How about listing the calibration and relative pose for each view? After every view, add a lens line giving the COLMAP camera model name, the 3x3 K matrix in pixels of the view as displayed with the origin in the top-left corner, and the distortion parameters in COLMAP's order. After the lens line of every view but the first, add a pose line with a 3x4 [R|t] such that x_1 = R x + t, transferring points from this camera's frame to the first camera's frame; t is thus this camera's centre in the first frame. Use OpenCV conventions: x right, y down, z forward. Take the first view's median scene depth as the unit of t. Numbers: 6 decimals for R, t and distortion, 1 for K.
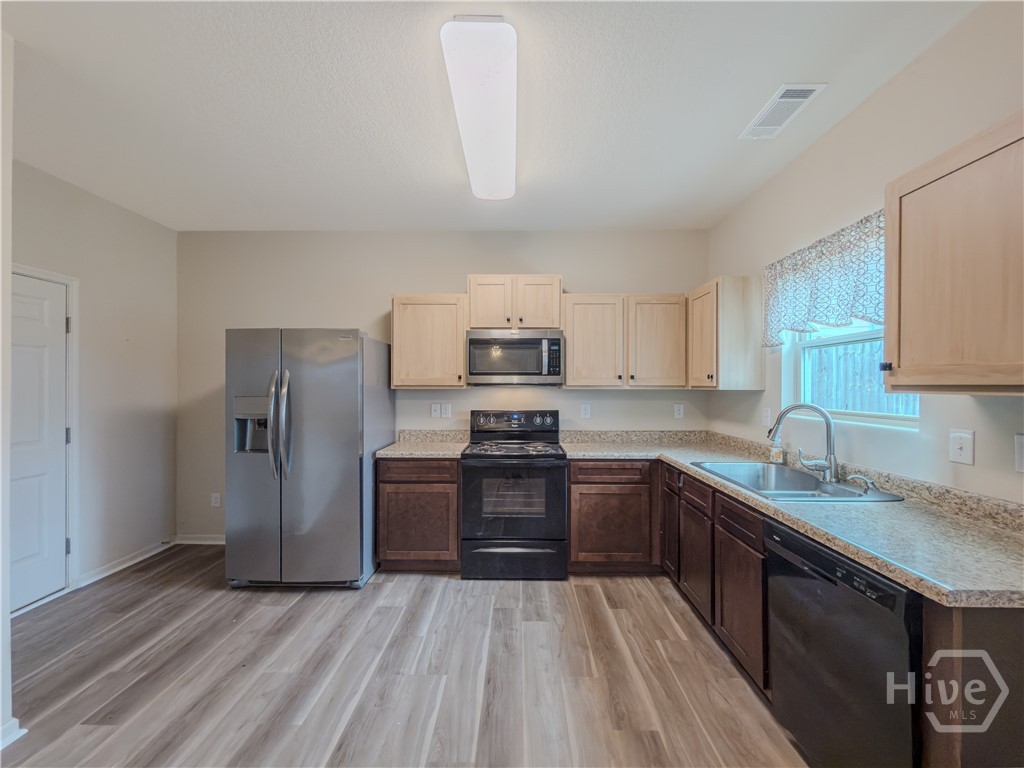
lens RADIAL K [[410.8, 0, 513.8], [0, 410.8, 385.1], [0, 0, 1]] dist [-0.002424, -0.000189]
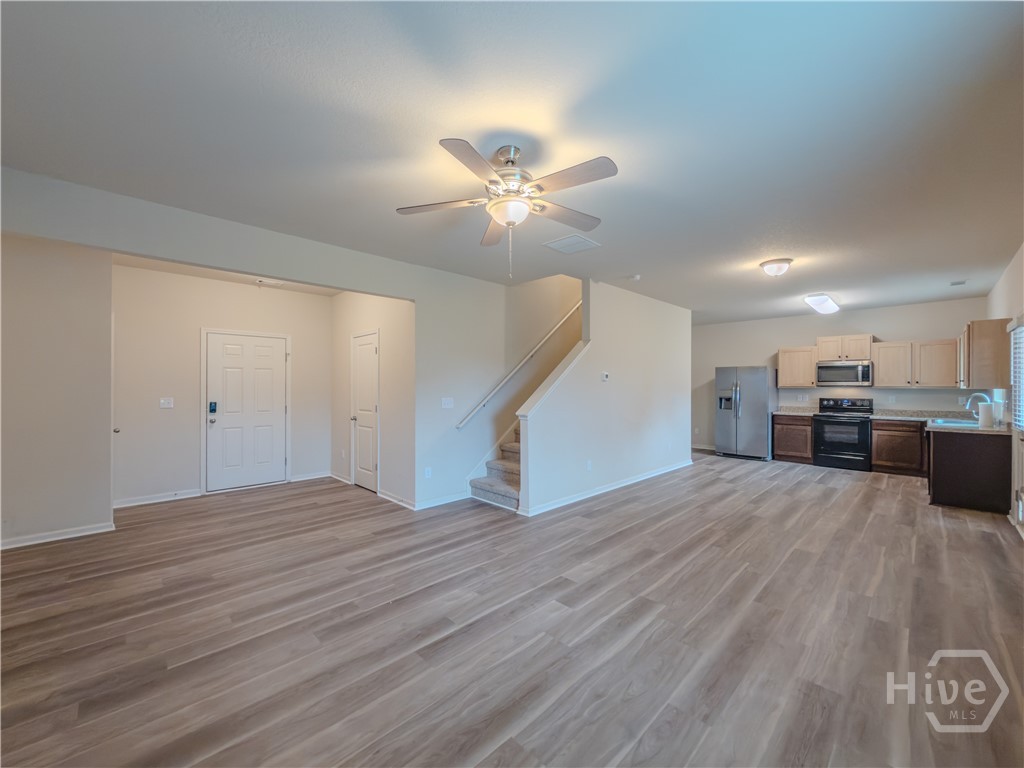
lens RADIAL K [[410.8, 0, 513.8], [0, 410.8, 385.1], [0, 0, 1]] dist [-0.002424, -0.000189]
pose [[0.713077, -0.001743, -0.701084, 0.314730], [0.000407, 0.999998, -0.002072, -0.002432], [0.701086, 0.001192, 0.713076, -2.000264]]
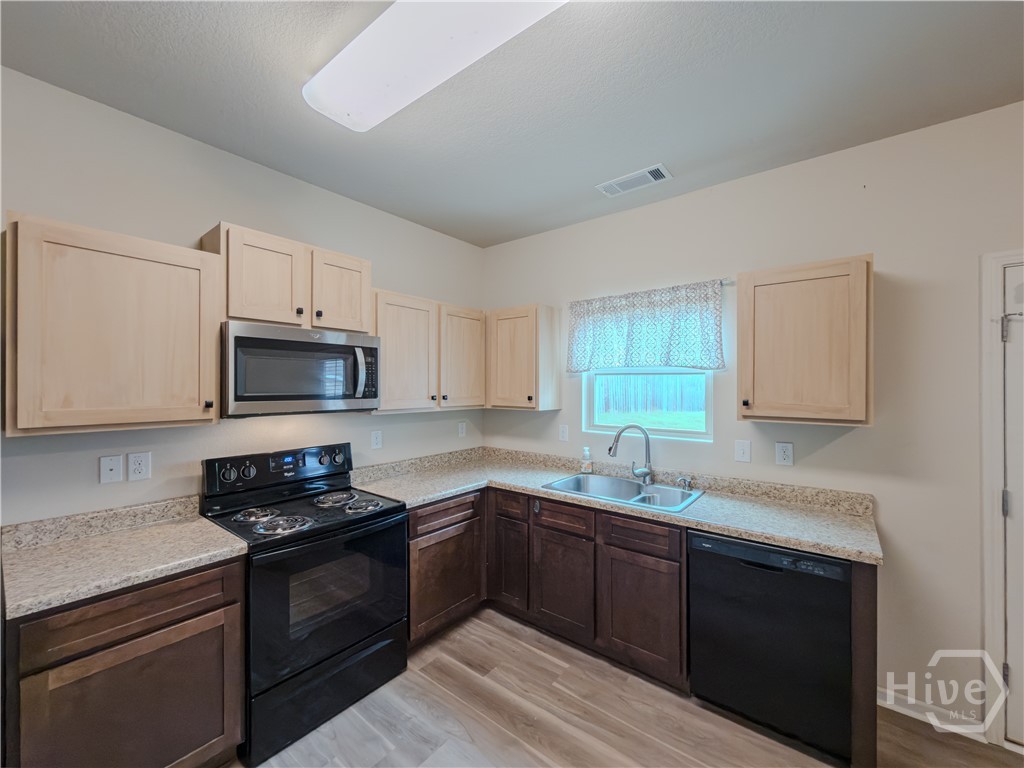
lens RADIAL K [[410.8, 0, 513.8], [0, 410.8, 385.1], [0, 0, 1]] dist [-0.002424, -0.000189]
pose [[0.611387, 0.001260, 0.791331, -0.349401], [-0.002909, 0.999996, 0.000656, -0.051406], [-0.791326, -0.002703, 0.611388, 0.377508]]
